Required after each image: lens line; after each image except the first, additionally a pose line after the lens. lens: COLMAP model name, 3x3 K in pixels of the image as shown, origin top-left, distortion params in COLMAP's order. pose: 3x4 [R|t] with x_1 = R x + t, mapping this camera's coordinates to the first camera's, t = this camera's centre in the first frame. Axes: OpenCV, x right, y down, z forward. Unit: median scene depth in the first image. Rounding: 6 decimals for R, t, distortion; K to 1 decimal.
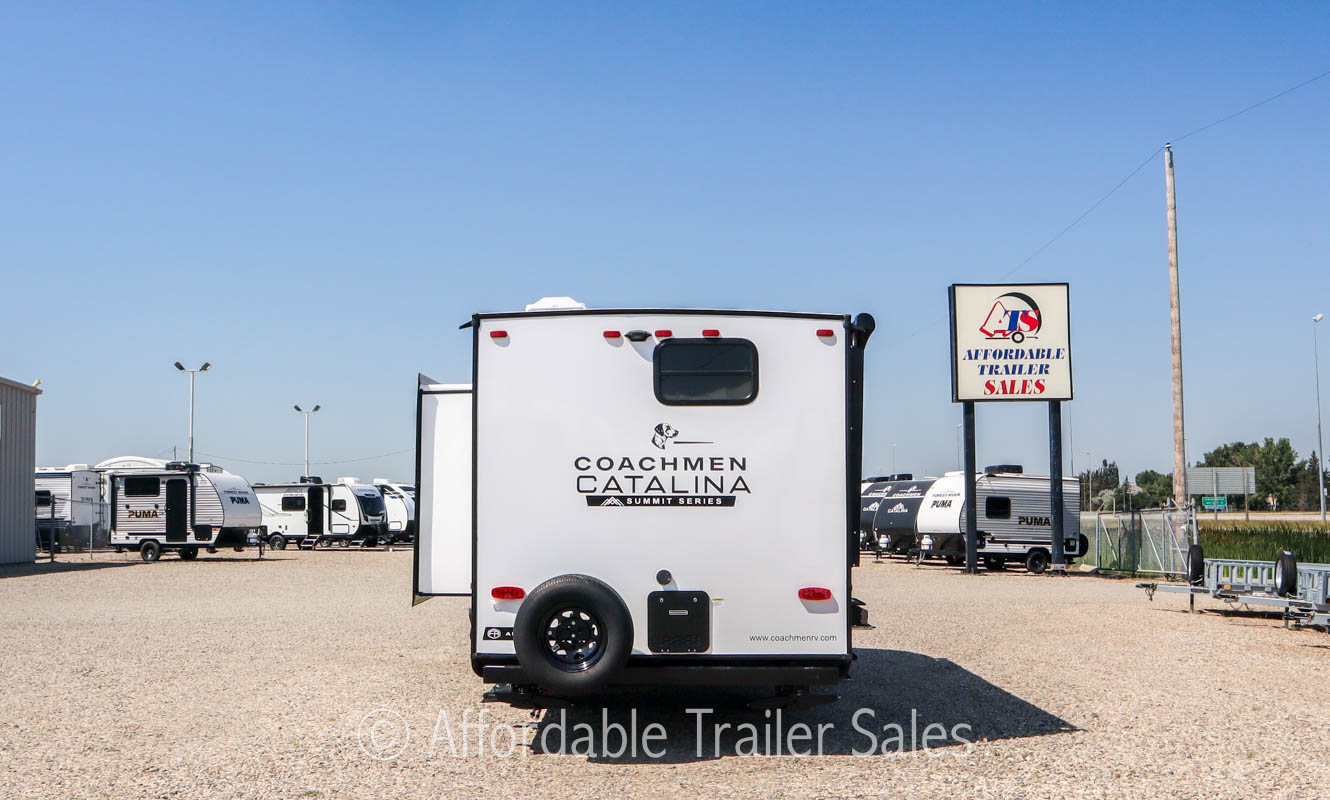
lens RADIAL K [[1315.1, 0, 664.9], [0, 1315.1, 418.7], [0, 0, 1]] dist [-0.149905, 0.000457]
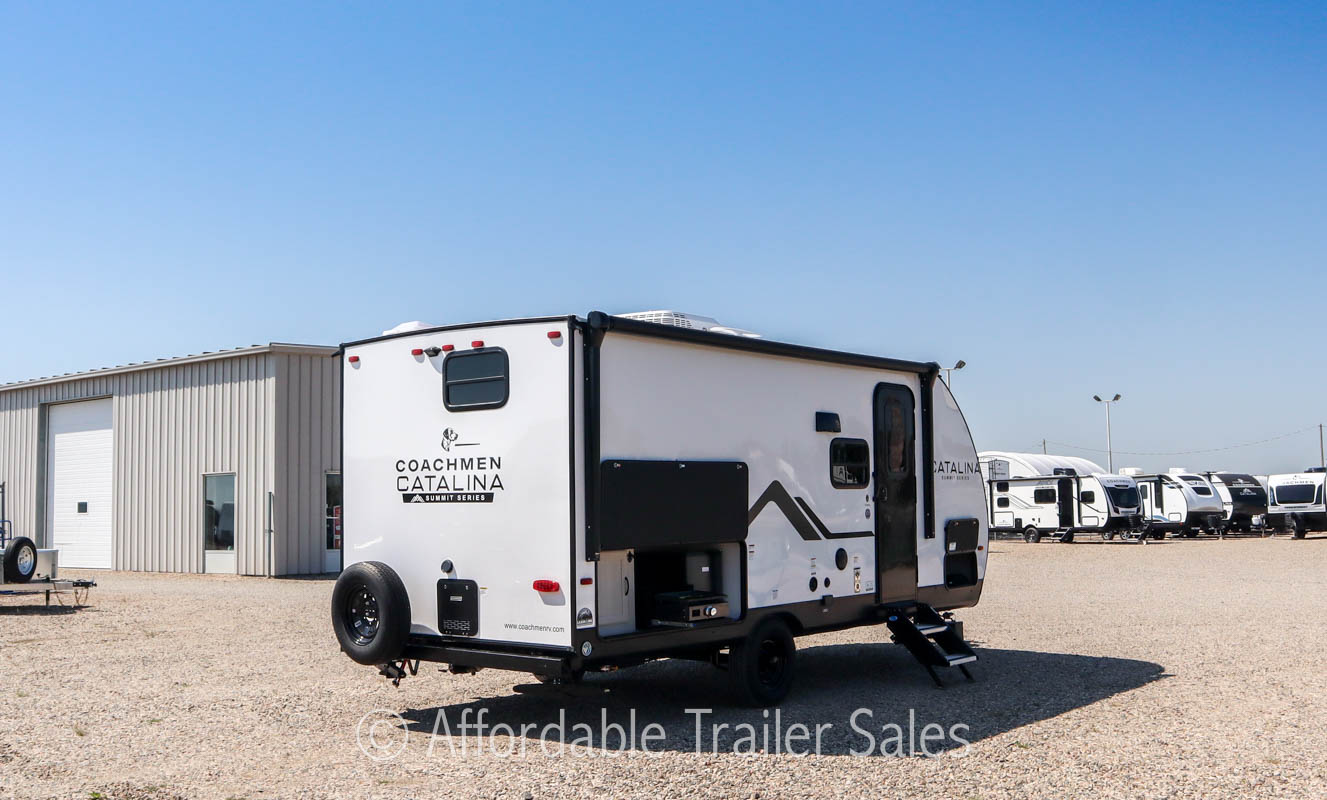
lens RADIAL K [[1312.4, 0, 663.5], [0, 1312.4, 400.0], [0, 0, 1]] dist [-0.038929, -0.000446]
pose [[0.788502, -0.054170, -0.612642, 0.826940], [0.049477, 0.998472, -0.024606, 0.015971], [0.613039, -0.010910, 0.789978, 0.232017]]
